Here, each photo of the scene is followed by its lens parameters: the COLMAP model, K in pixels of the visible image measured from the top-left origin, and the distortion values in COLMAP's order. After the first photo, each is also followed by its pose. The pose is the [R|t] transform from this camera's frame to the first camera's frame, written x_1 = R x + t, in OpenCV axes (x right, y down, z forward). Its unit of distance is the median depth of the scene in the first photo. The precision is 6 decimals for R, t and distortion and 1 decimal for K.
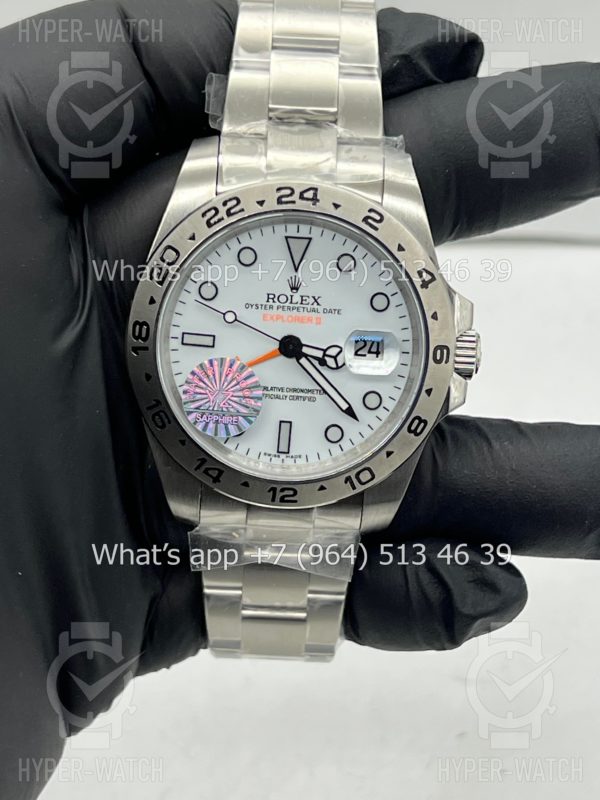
lens RADIAL K [[1890.3, 0, 294.6], [0, 1890.3, 421.8], [0, 0, 1]] dist [0.268607, 0.000000]
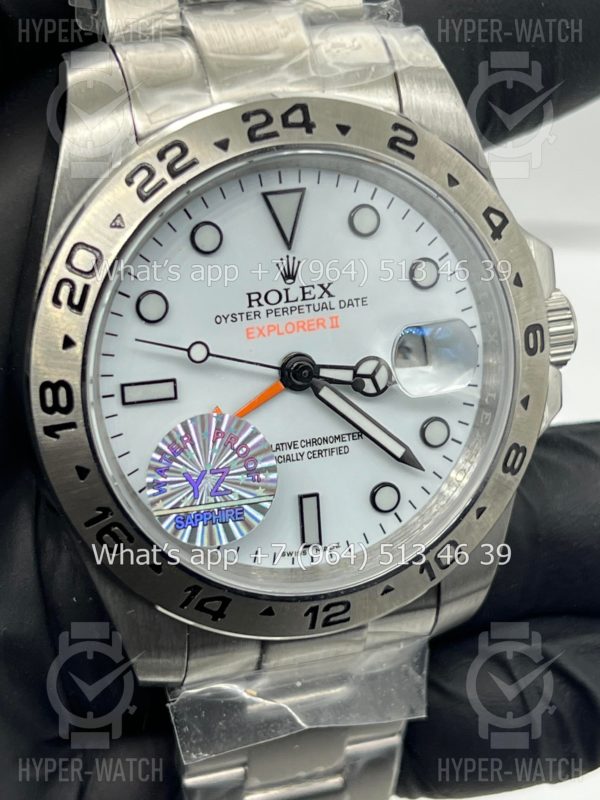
lens RADIAL K [[1890.3, 0, 295.8], [0, 1890.3, 395.7], [0, 0, 1]] dist [0.268607, 0.000000]
pose [[0.947053, -0.194231, 0.255666, -0.158501], [0.183051, 0.980813, 0.067061, -0.073236], [-0.263786, -0.016710, 0.964437, 0.420541]]
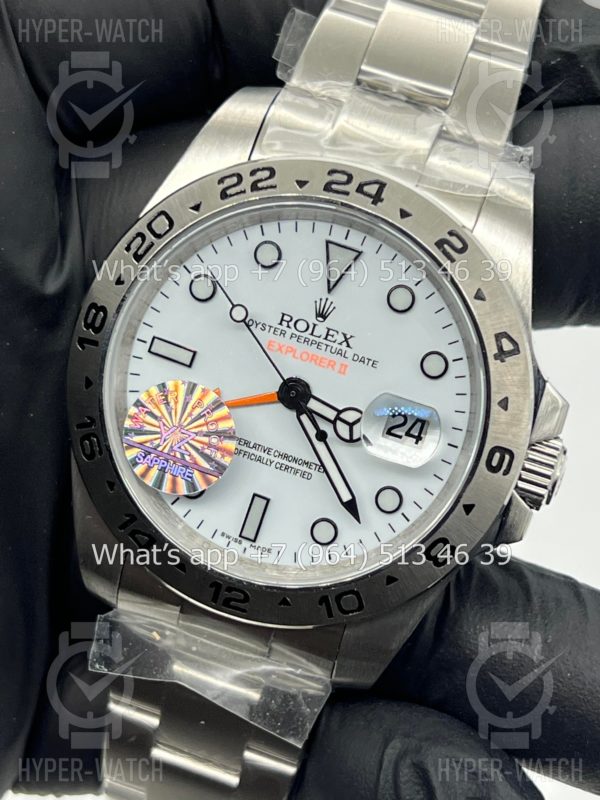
lens RADIAL K [[1890.3, 0, 298.9], [0, 1890.3, 406.8], [0, 0, 1]] dist [0.268607, 0.000000]
pose [[0.955554, 0.254736, -0.148413, 0.104622], [-0.266001, 0.962013, -0.061441, 0.007395], [0.127123, 0.098188, 0.987015, 0.309867]]
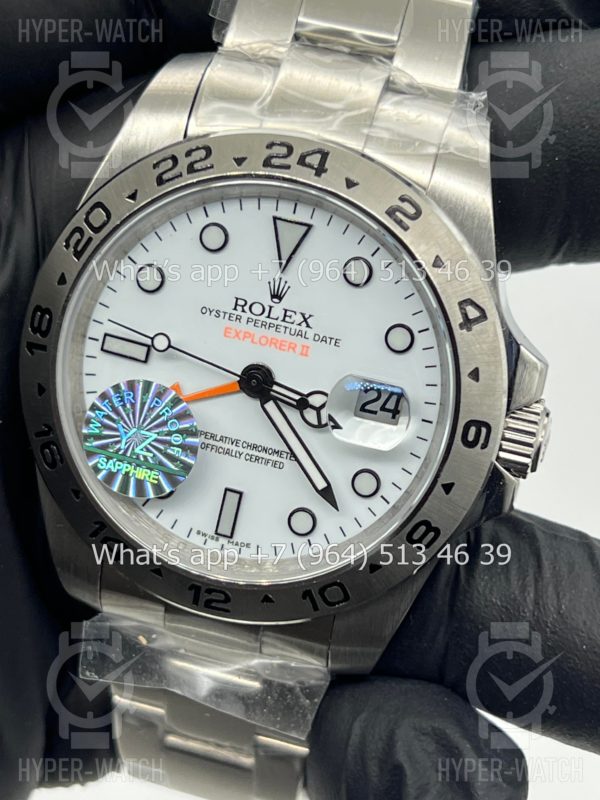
lens RADIAL K [[1890.3, 0, 297.8], [0, 1890.3, 400.3], [0, 0, 1]] dist [0.268607, 0.000000]
pose [[0.966826, 0.175611, -0.185495, 0.136308], [-0.173542, 0.984444, 0.027463, -0.054110], [0.187432, 0.005640, 0.982261, 0.350585]]
